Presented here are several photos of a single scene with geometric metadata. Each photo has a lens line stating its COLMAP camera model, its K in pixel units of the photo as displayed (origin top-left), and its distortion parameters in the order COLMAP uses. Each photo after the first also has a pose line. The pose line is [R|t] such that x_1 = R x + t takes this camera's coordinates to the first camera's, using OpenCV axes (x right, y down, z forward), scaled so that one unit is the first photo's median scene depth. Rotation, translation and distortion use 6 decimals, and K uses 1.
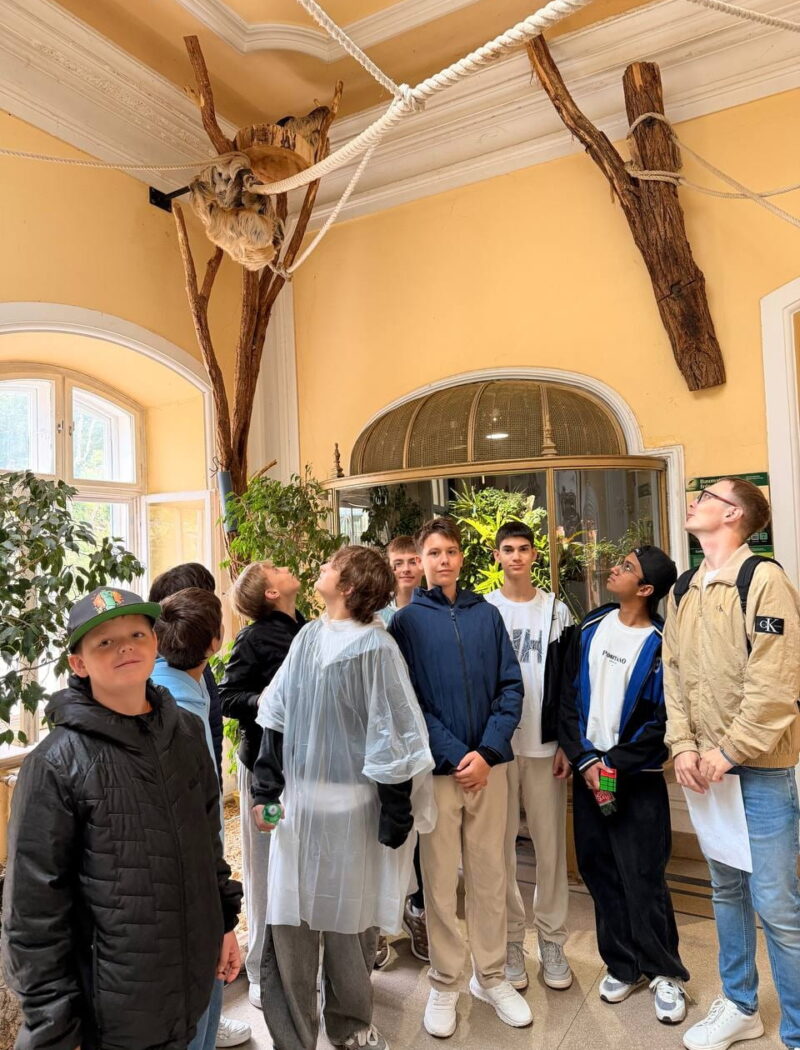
lens RADIAL K [[792.4, 0, 396.6], [0, 792.4, 510.0], [0, 0, 1]] dist [0.127044, -0.222627]
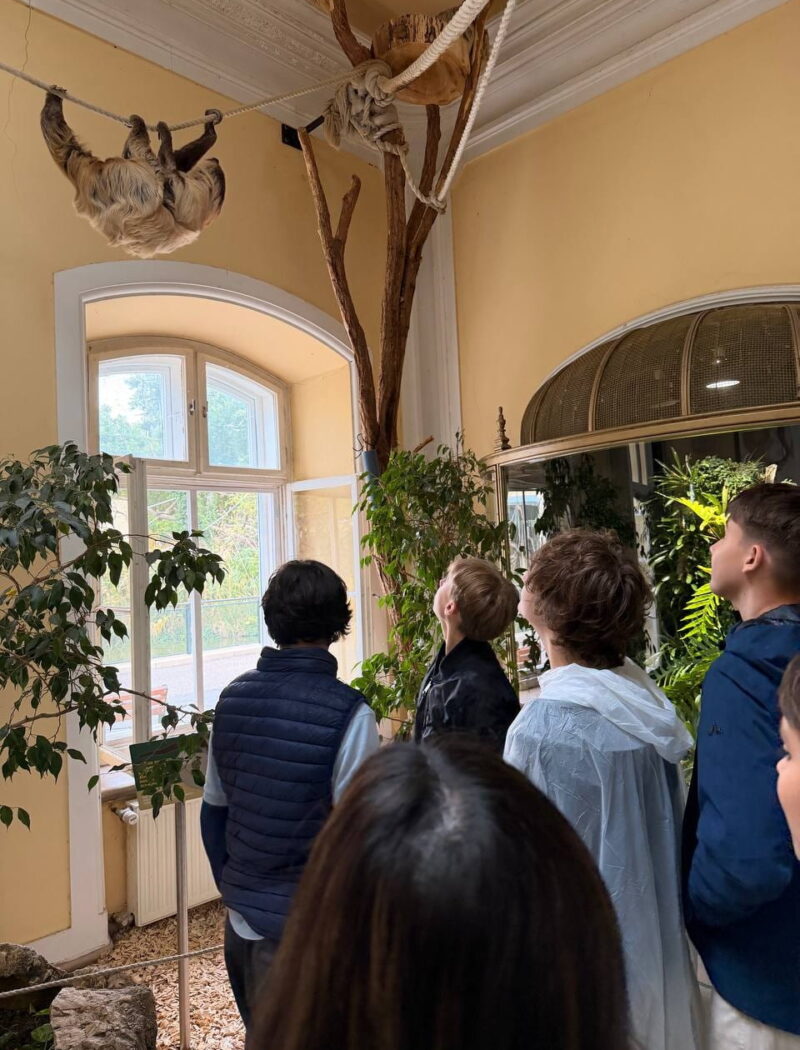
lens RADIAL K [[792.4, 0, 396.6], [0, 792.4, 510.0], [0, 0, 1]] dist [0.127044, -0.222627]
pose [[0.970663, -0.023267, -0.239315, 0.010027], [0.025483, 0.999656, 0.006167, 0.010322], [0.239089, -0.012084, 0.970922, 0.198375]]
